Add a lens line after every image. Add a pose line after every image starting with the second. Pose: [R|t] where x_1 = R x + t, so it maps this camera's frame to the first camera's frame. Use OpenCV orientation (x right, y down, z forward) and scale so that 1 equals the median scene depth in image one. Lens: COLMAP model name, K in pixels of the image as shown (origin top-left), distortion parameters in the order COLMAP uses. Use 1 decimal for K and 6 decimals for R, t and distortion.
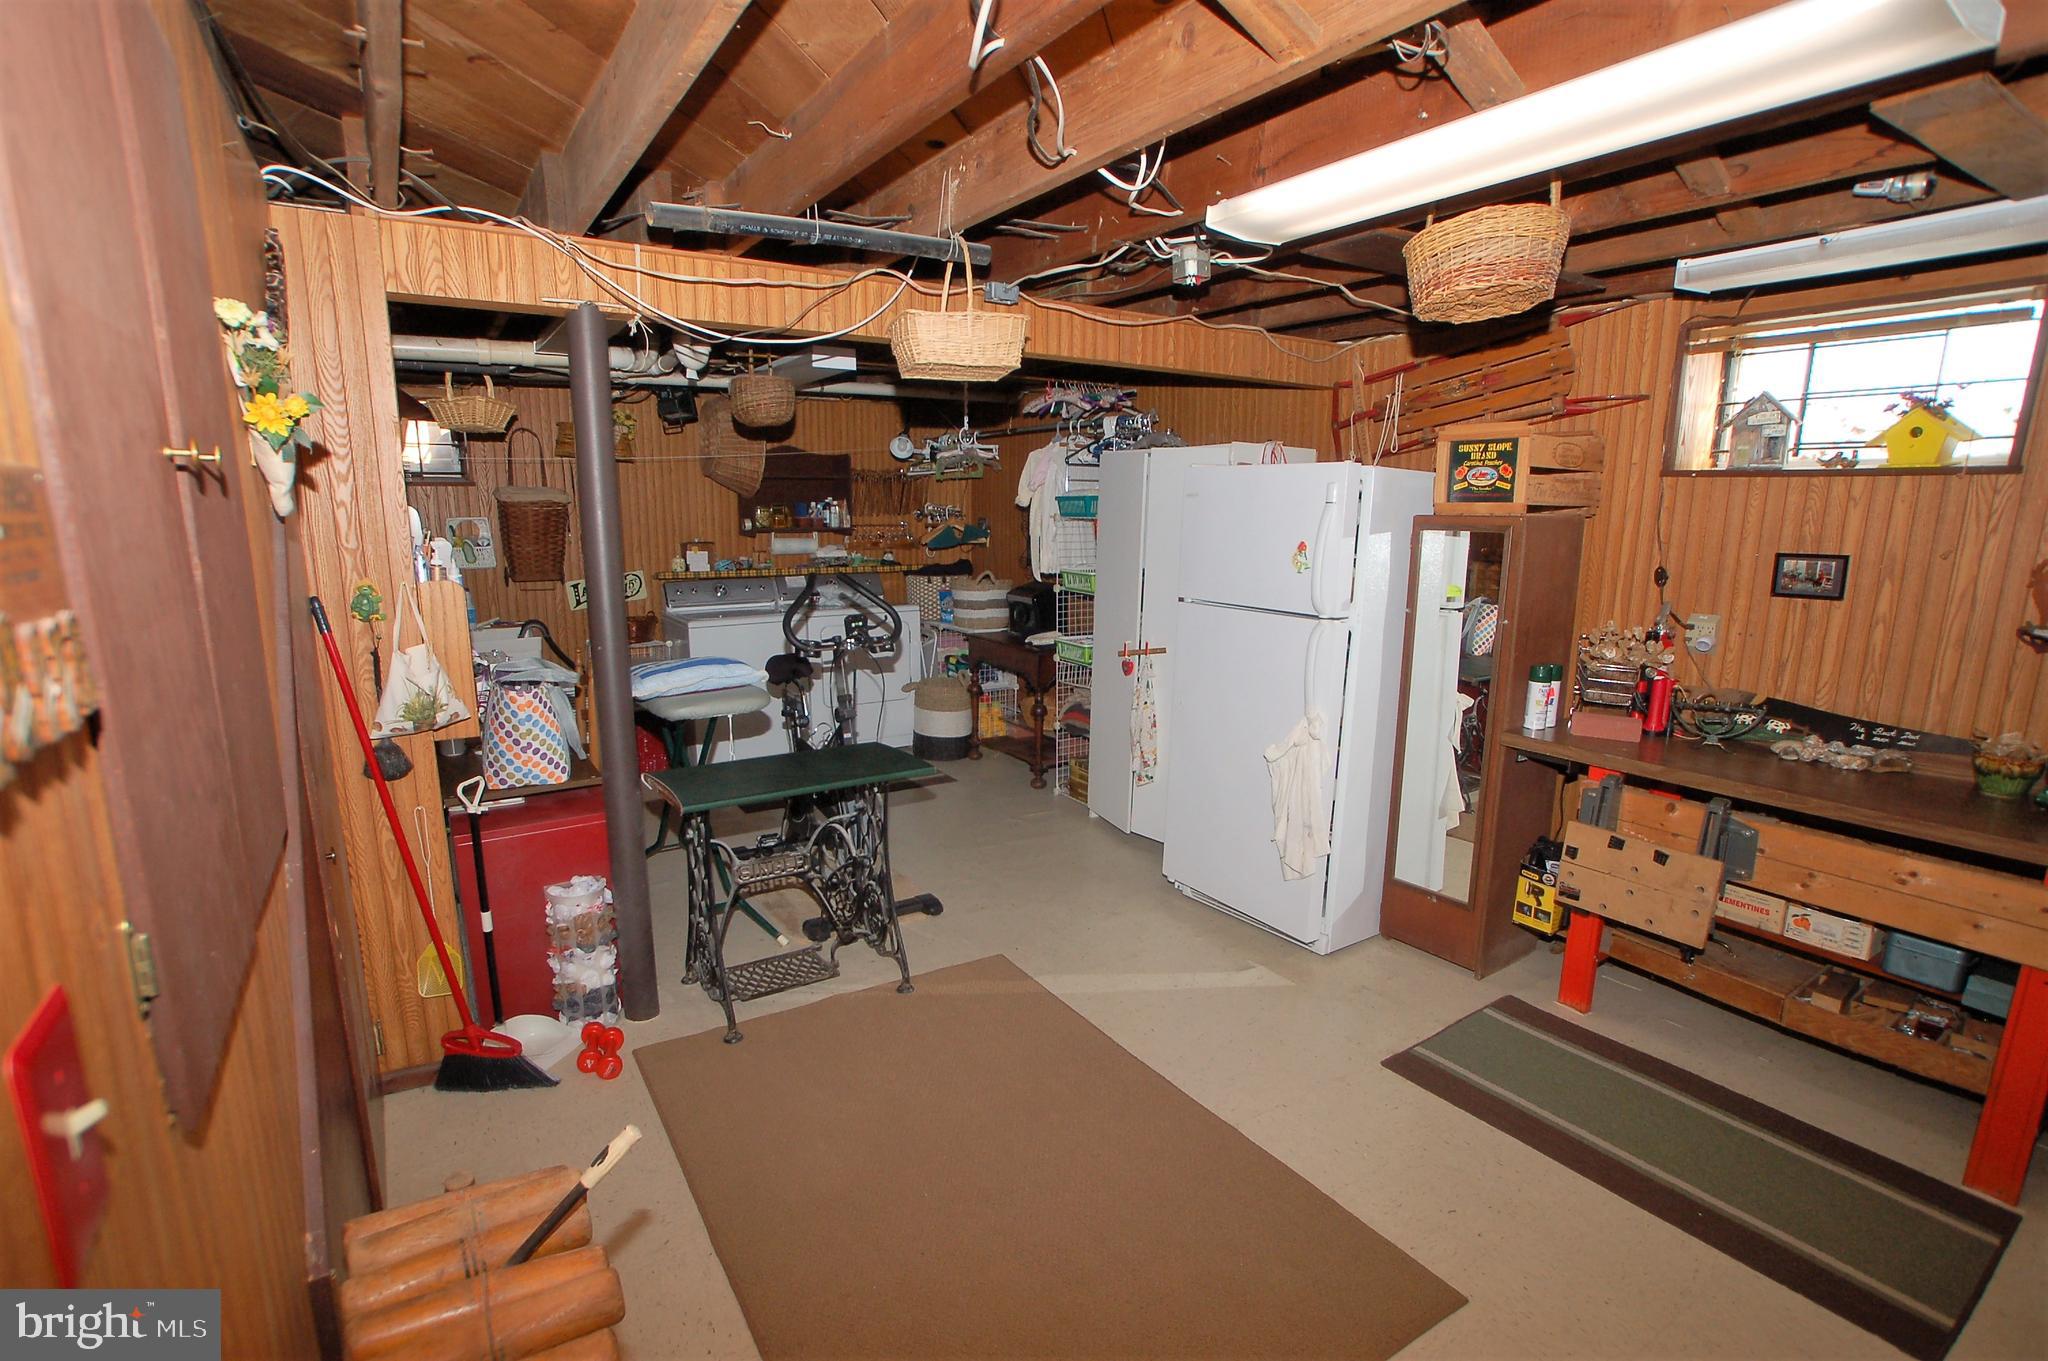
lens RADIAL K [[985.6, 0, 1023.2], [0, 985.6, 706.6], [0, 0, 1]] dist [-0.077590, 0.042278]
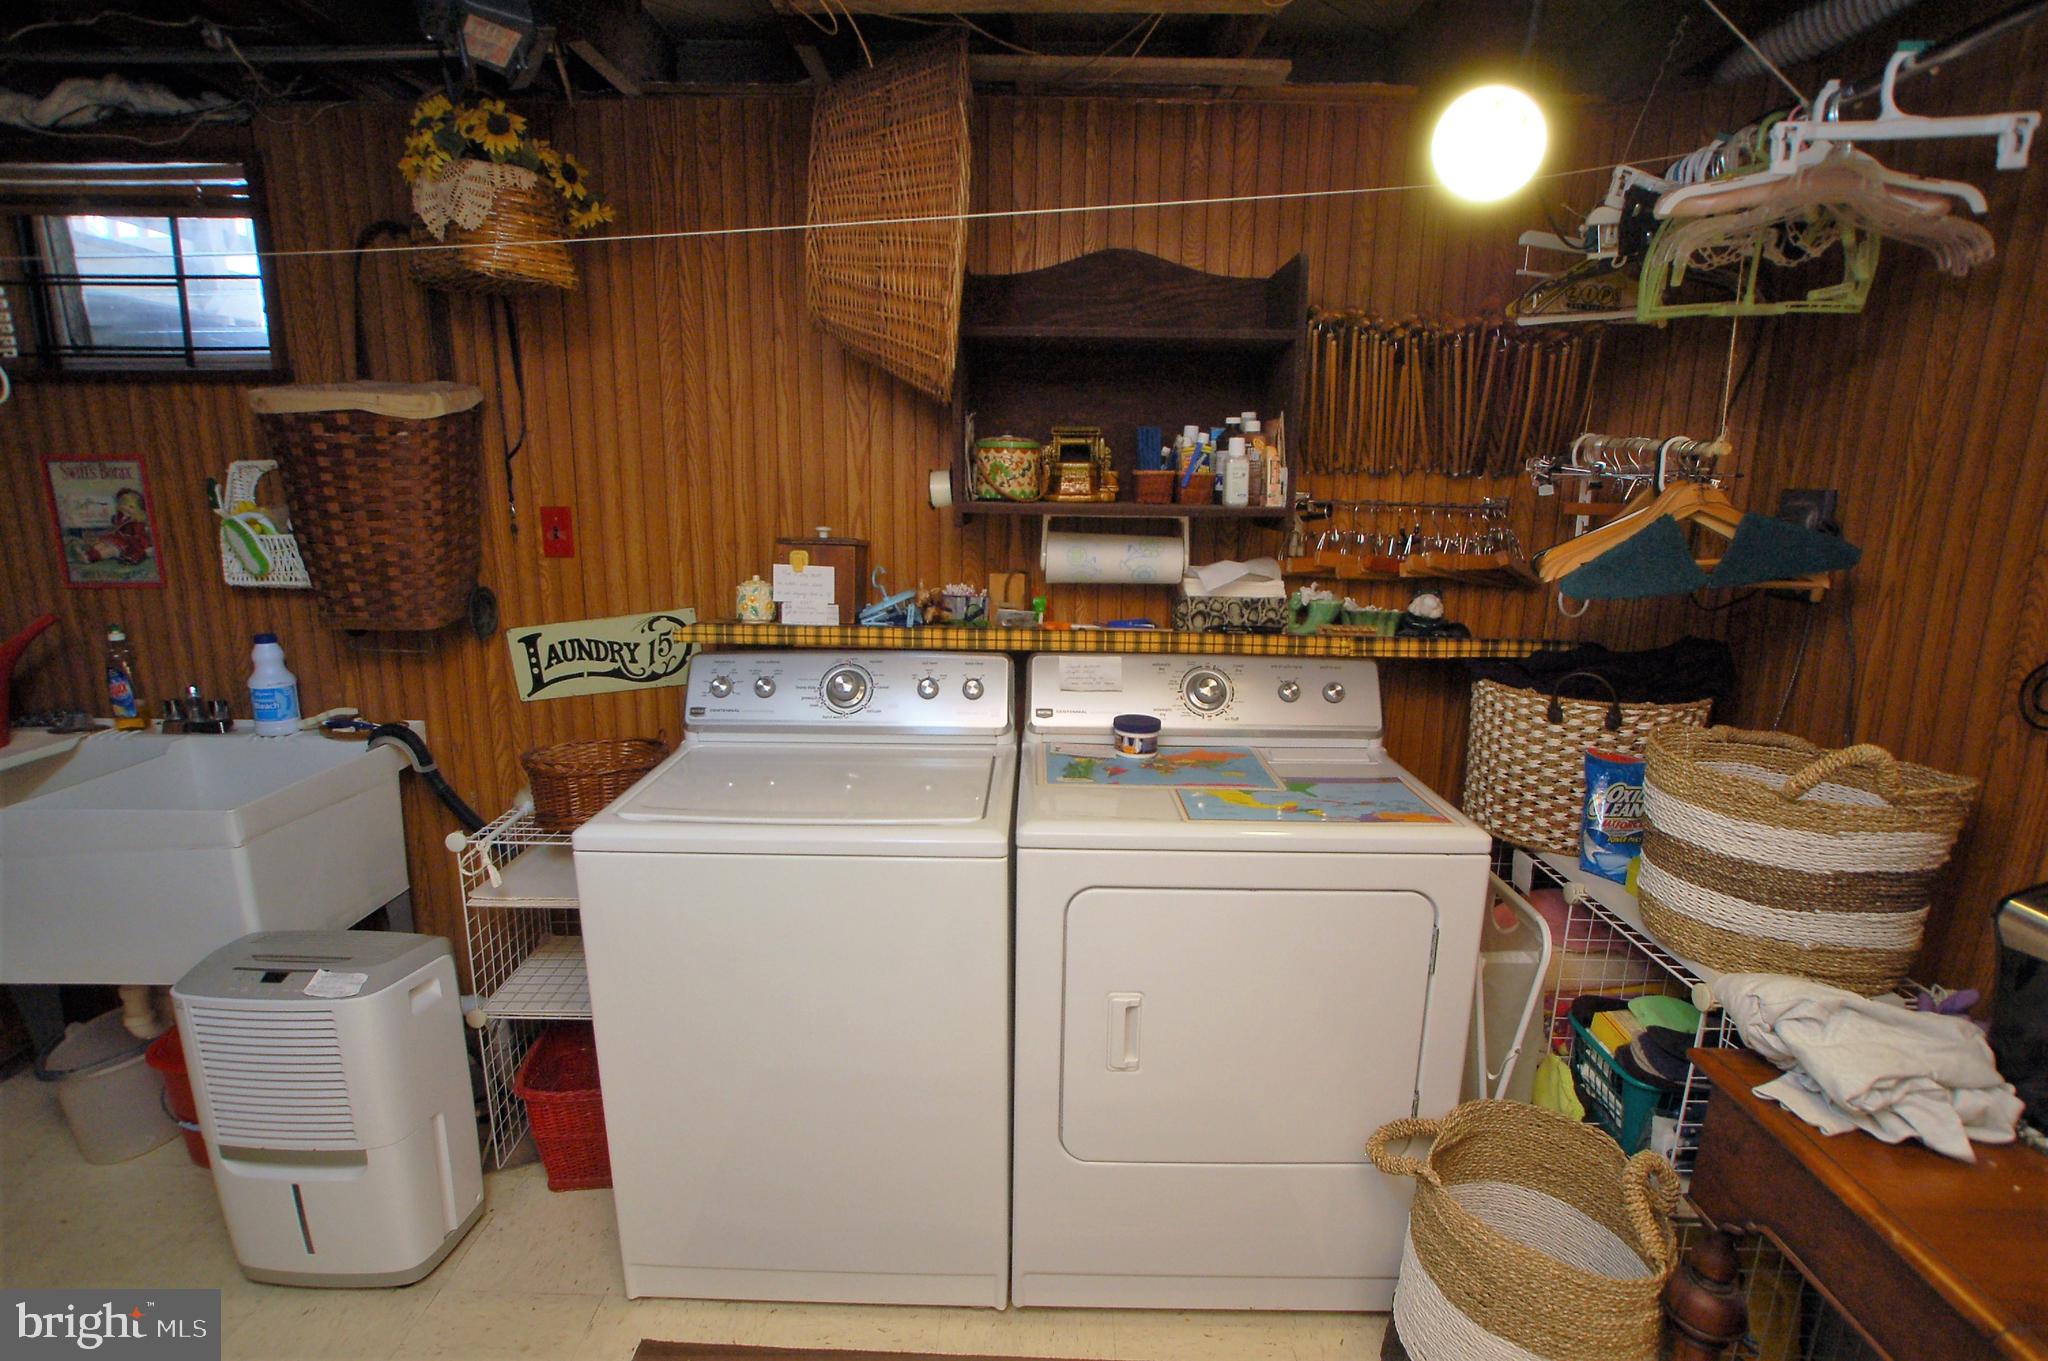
lens RADIAL K [[985.6, 0, 1023.2], [0, 985.6, 706.6], [0, 0, 1]] dist [-0.077590, 0.042278]
pose [[0.829620, 0.130793, -0.542793, -0.074119], [-0.118722, 0.991267, 0.057400, -0.130805], [0.545560, 0.016821, 0.837903, 0.710713]]
